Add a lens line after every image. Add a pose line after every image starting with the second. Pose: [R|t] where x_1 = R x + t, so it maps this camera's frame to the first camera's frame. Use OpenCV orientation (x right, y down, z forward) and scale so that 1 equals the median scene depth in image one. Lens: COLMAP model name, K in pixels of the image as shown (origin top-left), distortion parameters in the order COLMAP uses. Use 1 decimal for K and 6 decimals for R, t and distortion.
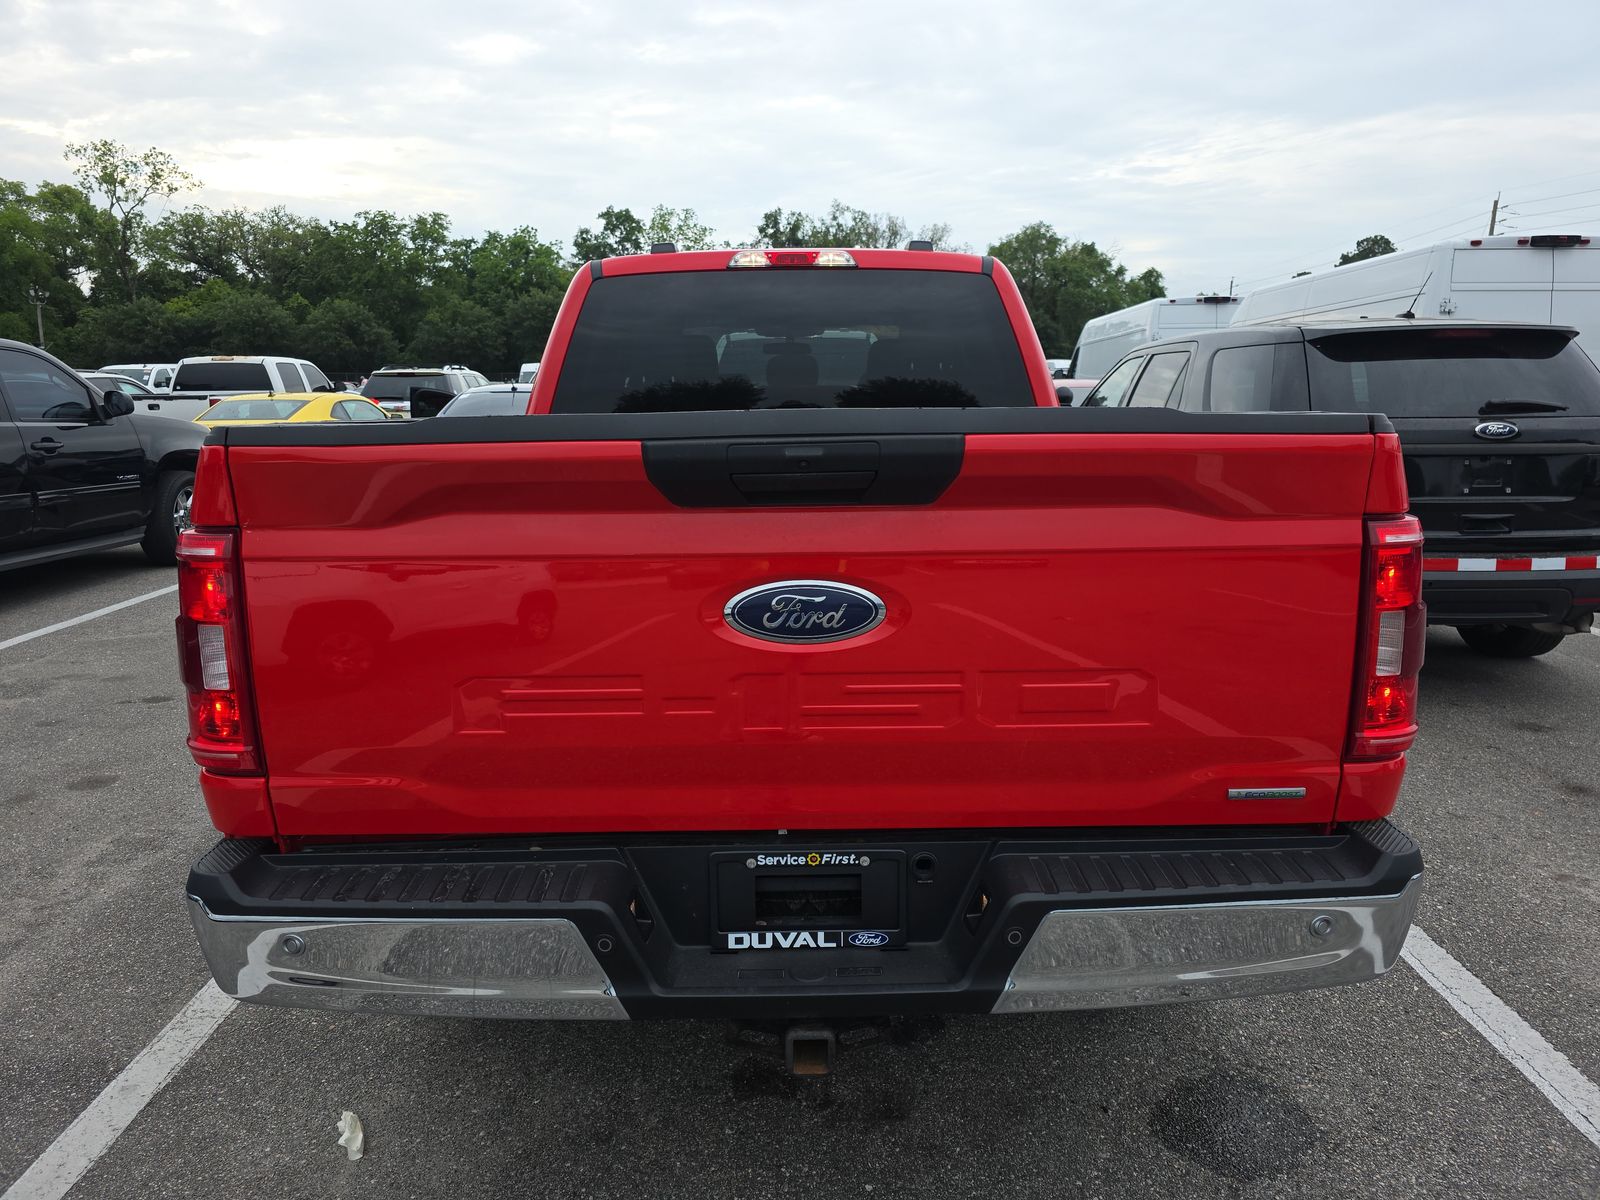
lens RADIAL K [[1088.7, 0, 800.0], [0, 1088.7, 600.0], [0, 0, 1]] dist [0.079331, -0.067417]
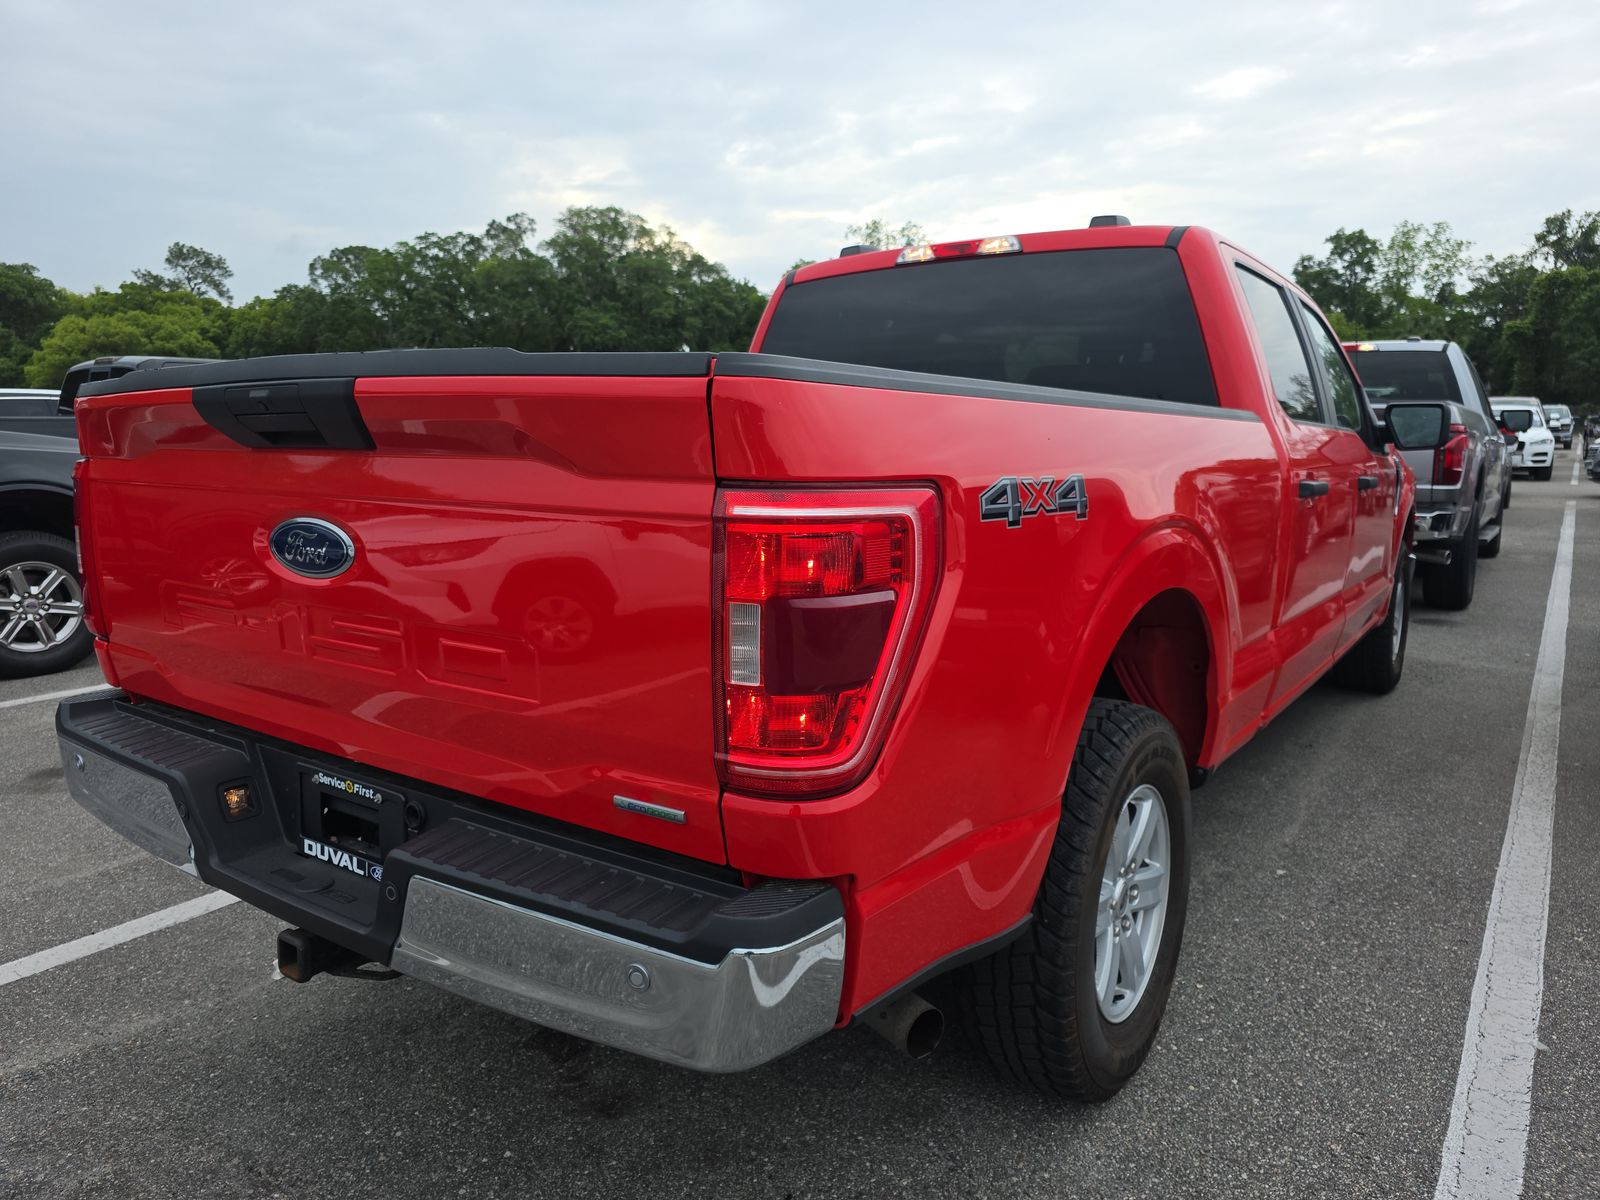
lens RADIAL K [[1100.7, 0, 774.0], [0, 1100.7, 588.7], [0, 0, 1]] dist [0.022797, -0.024728]
pose [[0.800137, 0.093527, -0.592481, 0.194320], [-0.120353, 0.992714, -0.005829, 0.000467], [0.587619, 0.075971, 0.805563, 0.073017]]
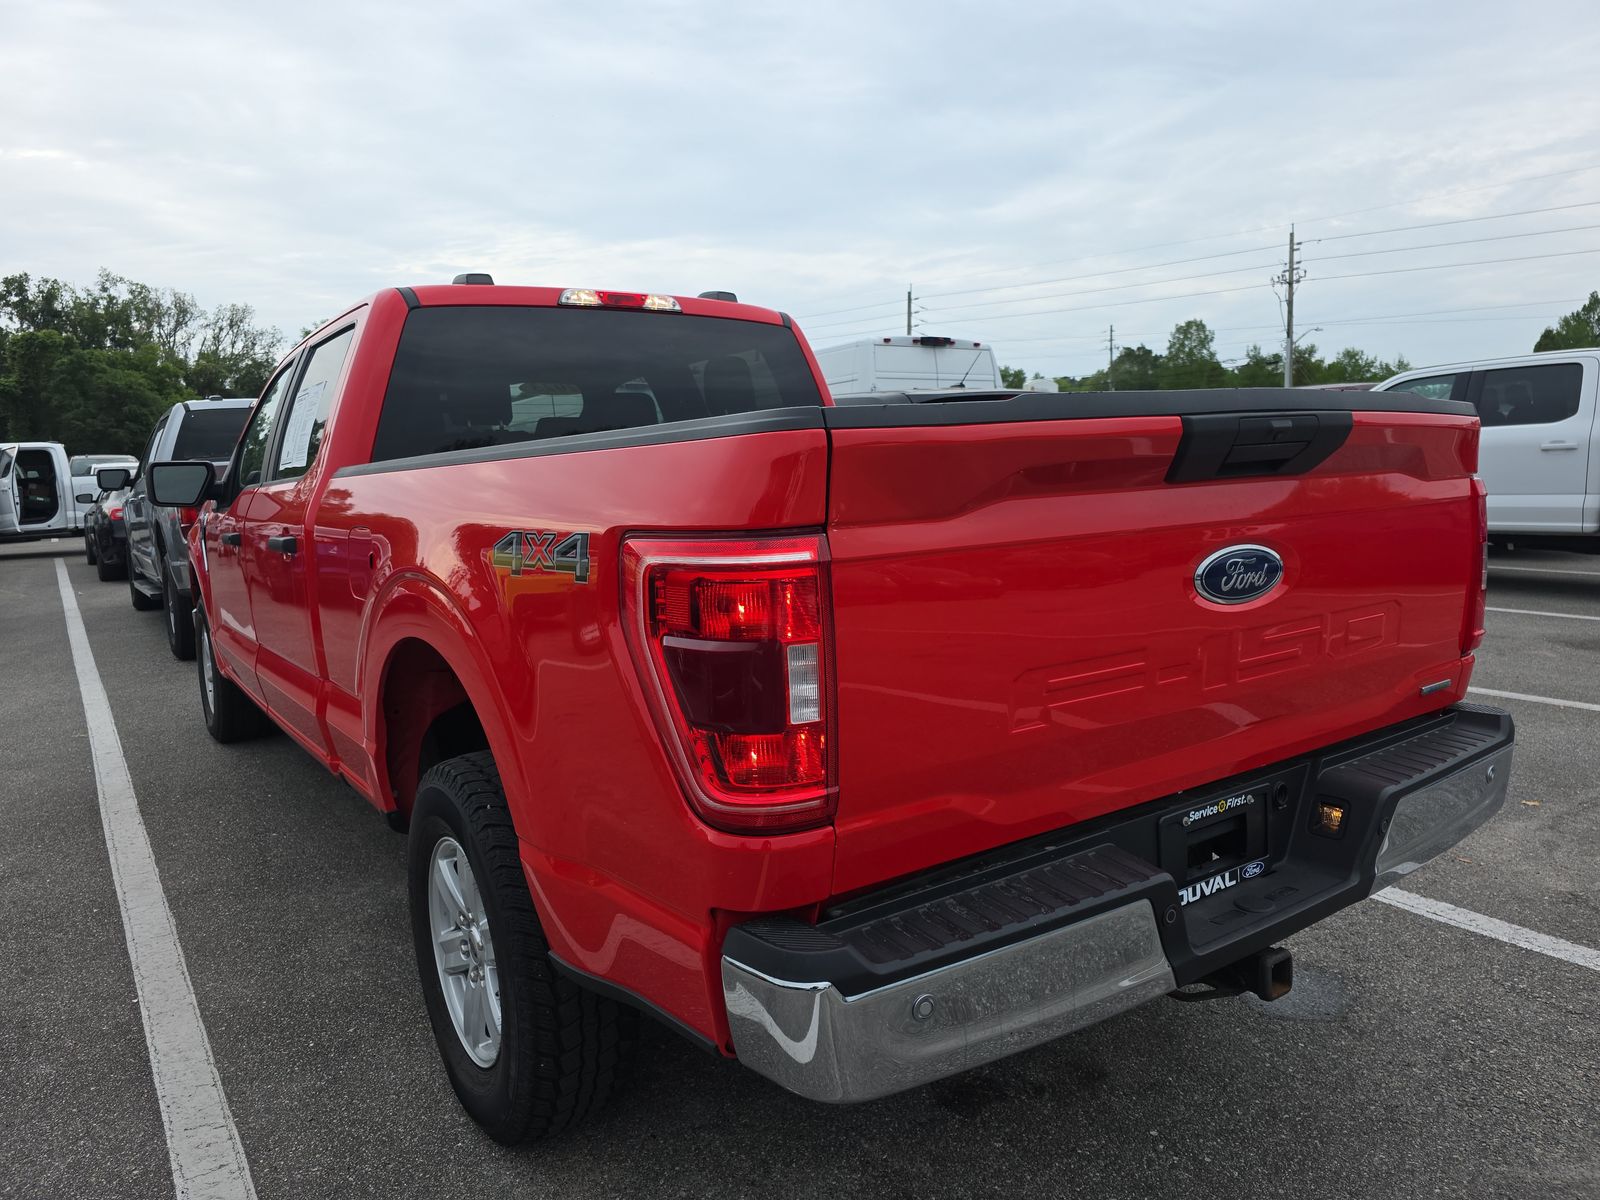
lens RADIAL K [[1089.8, 0, 800.0], [0, 1089.8, 600.0], [0, 0, 1]] dist [0.046265, -0.037281]
pose [[0.826432, -0.090504, 0.555715, -0.186888], [0.134198, 0.990214, -0.038305, 0.003804], [-0.546810, 0.106232, 0.830490, 0.060192]]
